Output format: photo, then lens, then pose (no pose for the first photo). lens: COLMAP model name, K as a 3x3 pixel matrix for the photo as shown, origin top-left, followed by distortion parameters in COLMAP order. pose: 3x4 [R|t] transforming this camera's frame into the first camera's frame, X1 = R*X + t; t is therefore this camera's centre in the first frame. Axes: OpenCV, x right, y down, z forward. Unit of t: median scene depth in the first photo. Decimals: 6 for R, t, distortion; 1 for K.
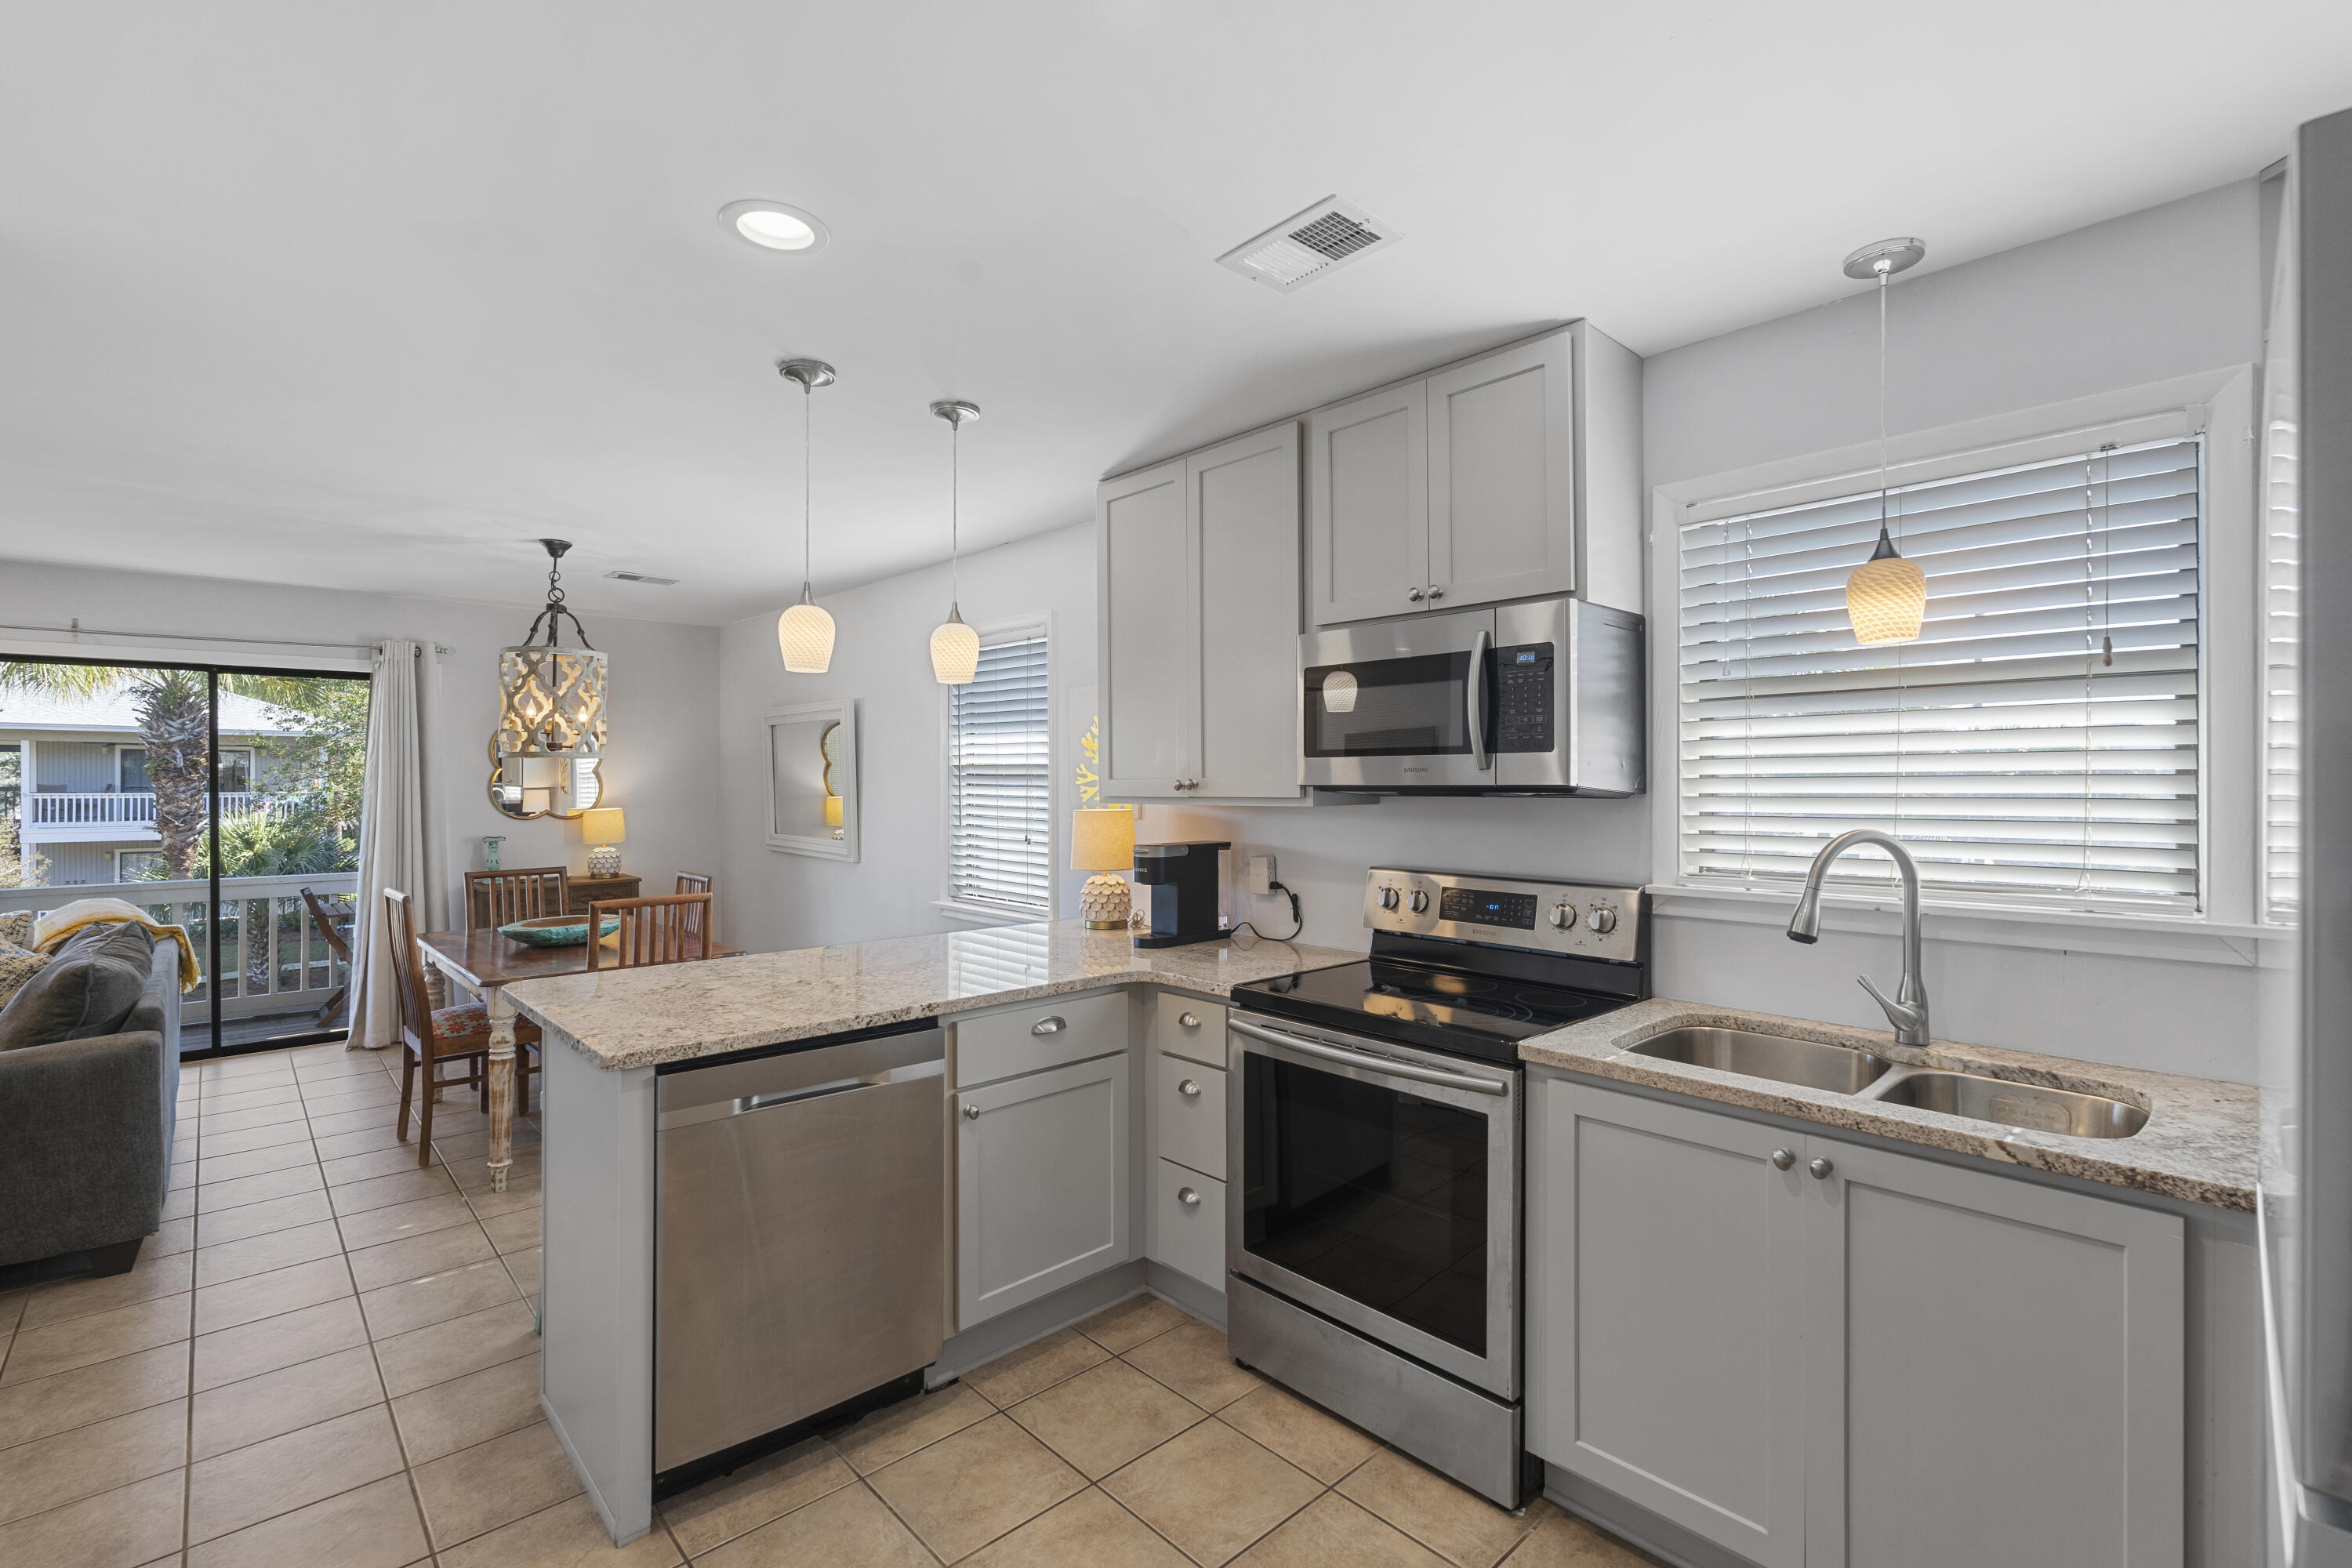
lens RADIAL K [[1035.5, 0, 1182.6], [0, 1035.5, 775.4], [0, 0, 1]] dist [-0.003353, -0.000672]
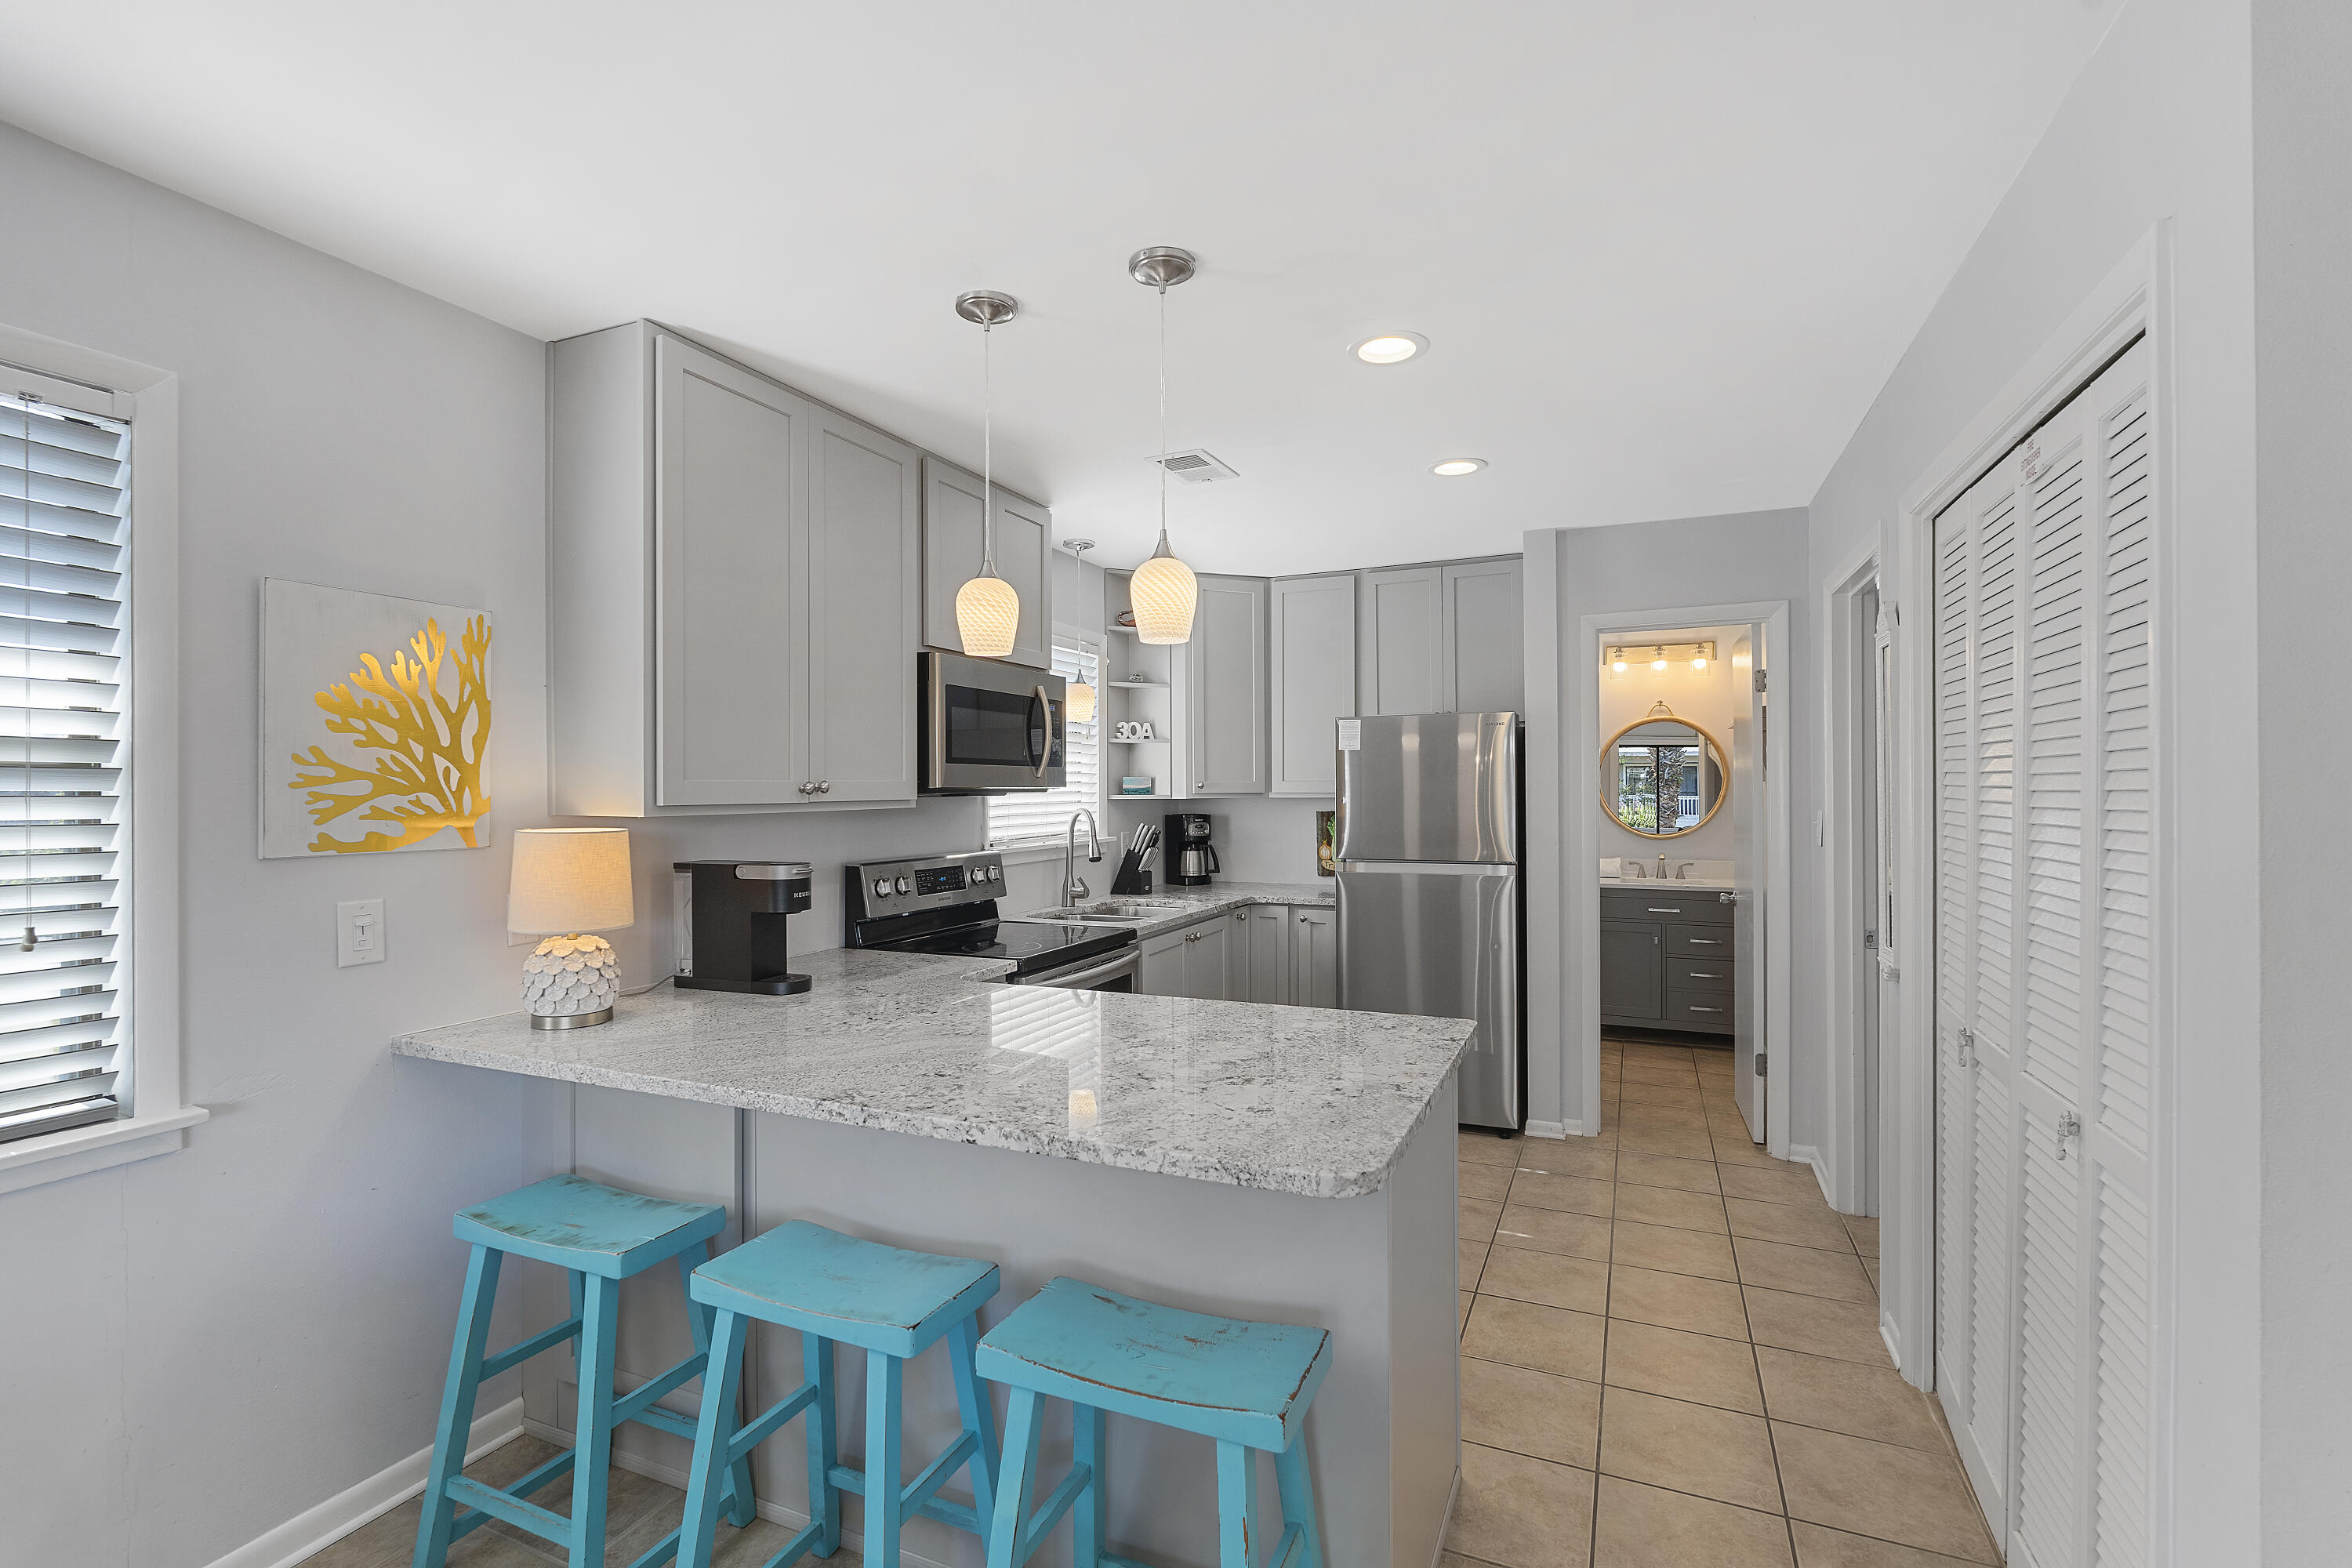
lens RADIAL K [[1035.5, 0, 1174.0], [0, 1035.5, 789.8], [0, 0, 1]] dist [-0.003353, -0.000672]
pose [[-0.383114, 0.004061, 0.923692, -0.528708], [0.002033, 0.999992, -0.003553, 0.009230], [-0.923699, 0.000516, -0.383119, 0.622642]]
